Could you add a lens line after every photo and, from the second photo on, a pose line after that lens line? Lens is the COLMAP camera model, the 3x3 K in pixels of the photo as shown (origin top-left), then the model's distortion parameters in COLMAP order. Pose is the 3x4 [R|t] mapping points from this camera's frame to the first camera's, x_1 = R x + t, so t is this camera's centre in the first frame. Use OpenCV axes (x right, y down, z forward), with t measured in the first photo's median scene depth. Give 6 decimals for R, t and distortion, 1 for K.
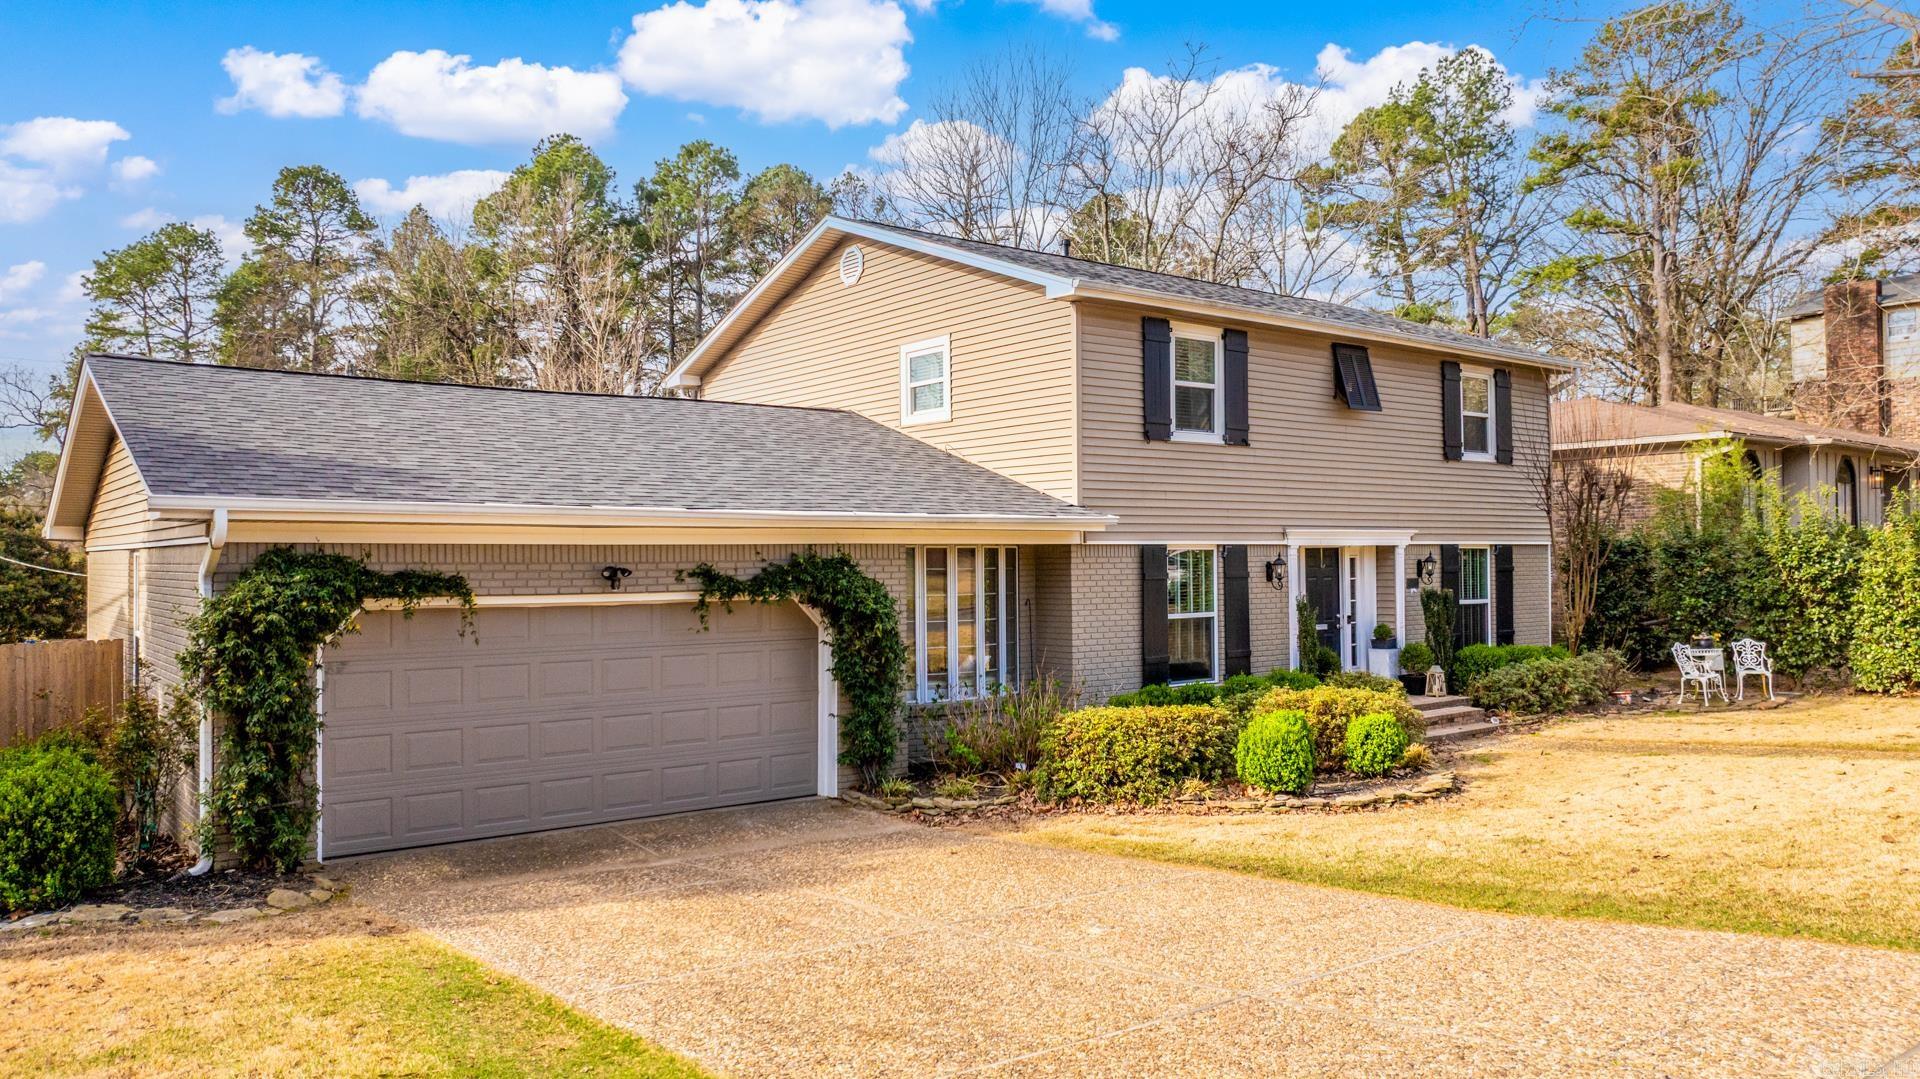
lens RADIAL K [[1362.3, 0, 960.0], [0, 1362.3, 539.5], [0, 0, 1]] dist [-0.029136, -0.000646]
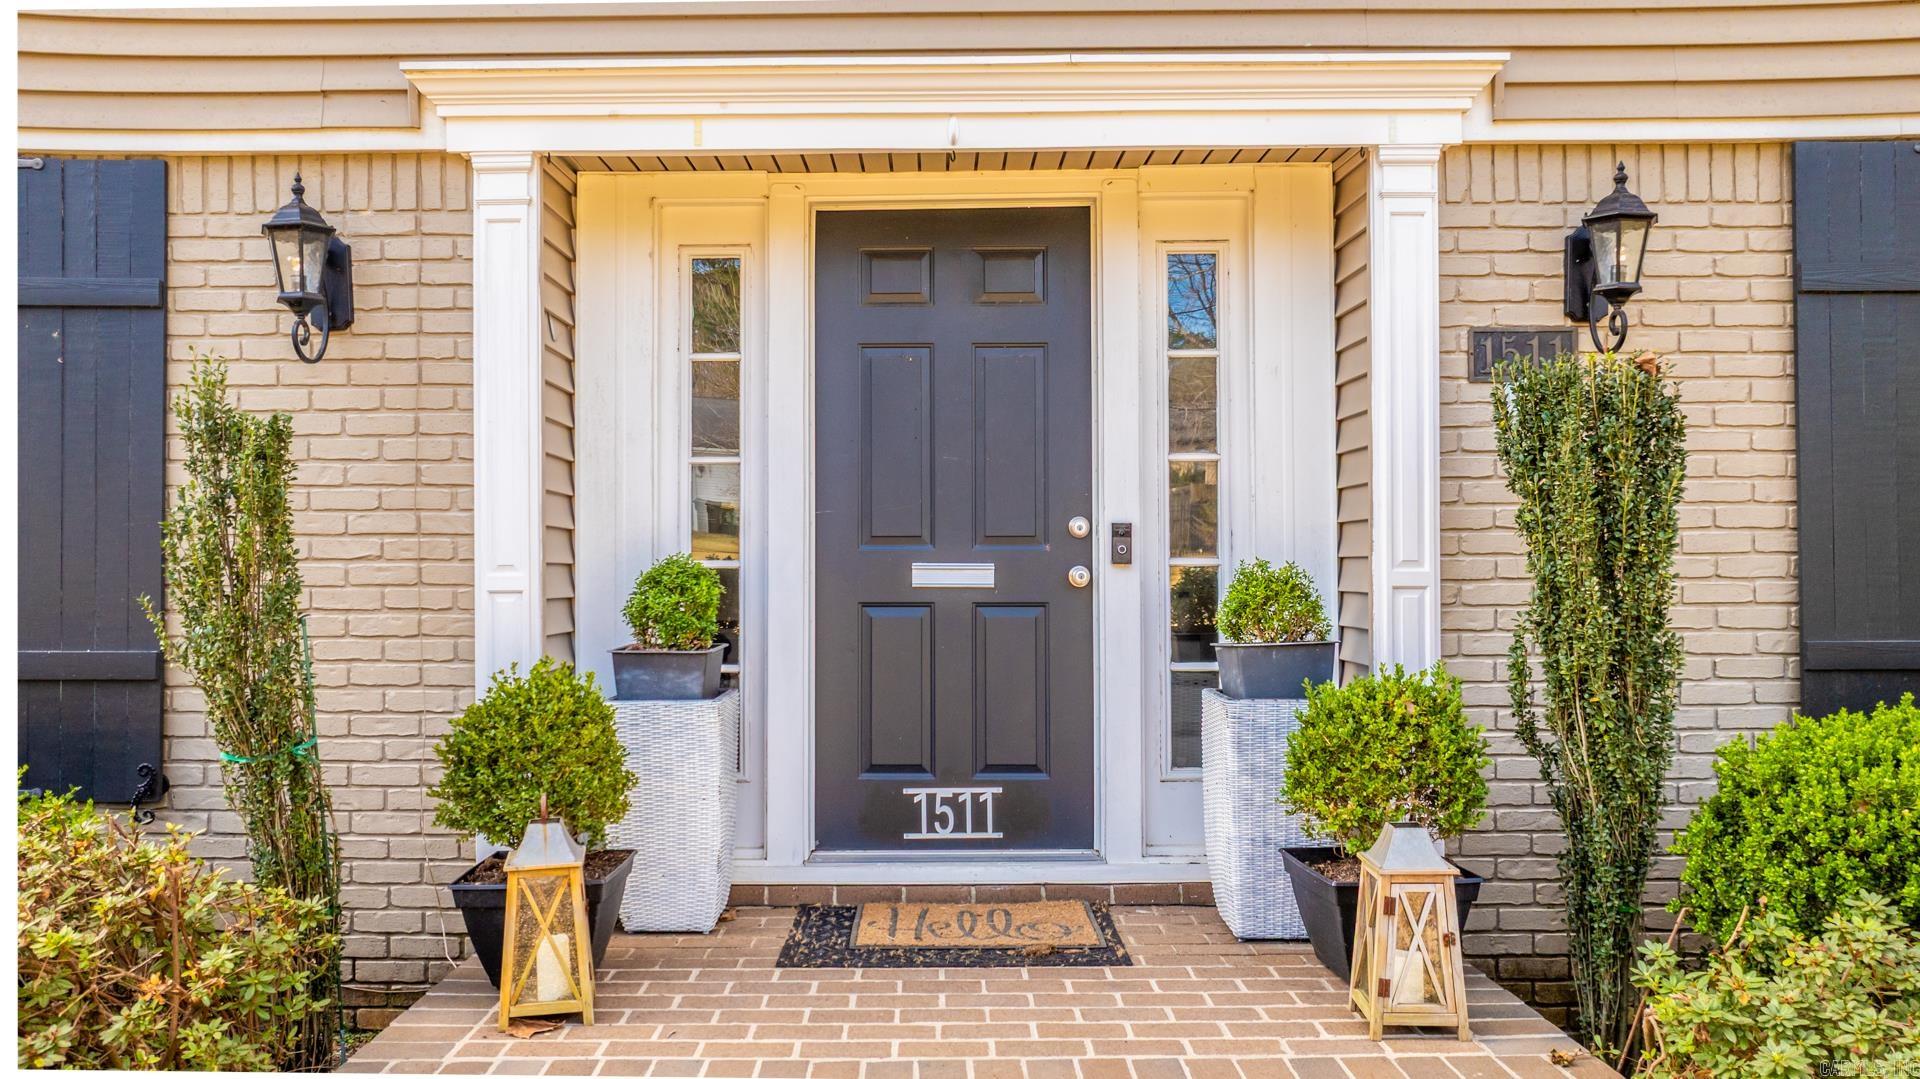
lens RADIAL K [[1362.3, 0, 960.0], [0, 1362.3, 539.5], [0, 0, 1]] dist [-0.029136, -0.000646]
pose [[0.792996, -0.007300, -0.609184, 0.442523], [0.005915, 0.999973, -0.004282, 0.066937], [0.609199, -0.000208, 0.793018, 0.929913]]
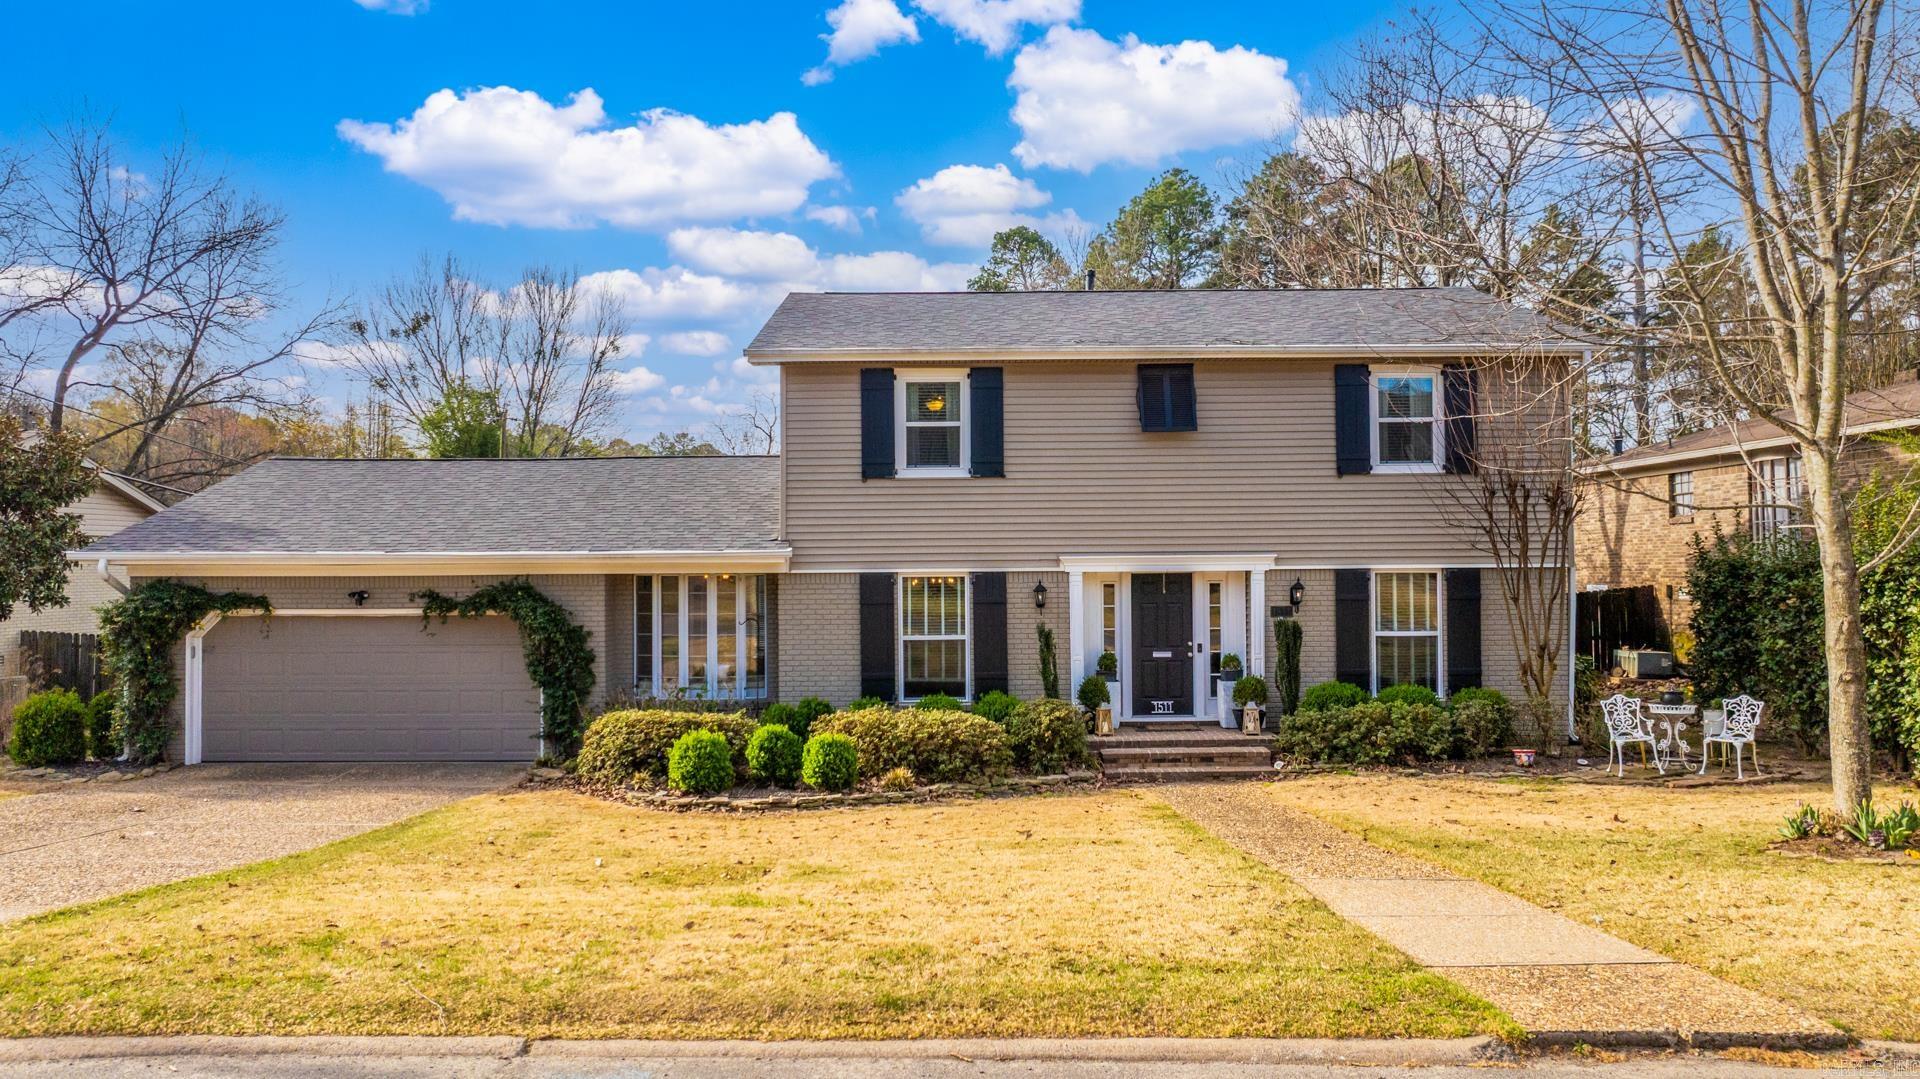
lens RADIAL K [[1362.3, 0, 960.0], [0, 1362.3, 539.5], [0, 0, 1]] dist [-0.029136, -0.000646]
pose [[0.782405, -0.008164, -0.622716, 0.849339], [0.009715, 0.999952, -0.000903, -0.020659], [0.622694, -0.005344, 0.782447, 0.163936]]
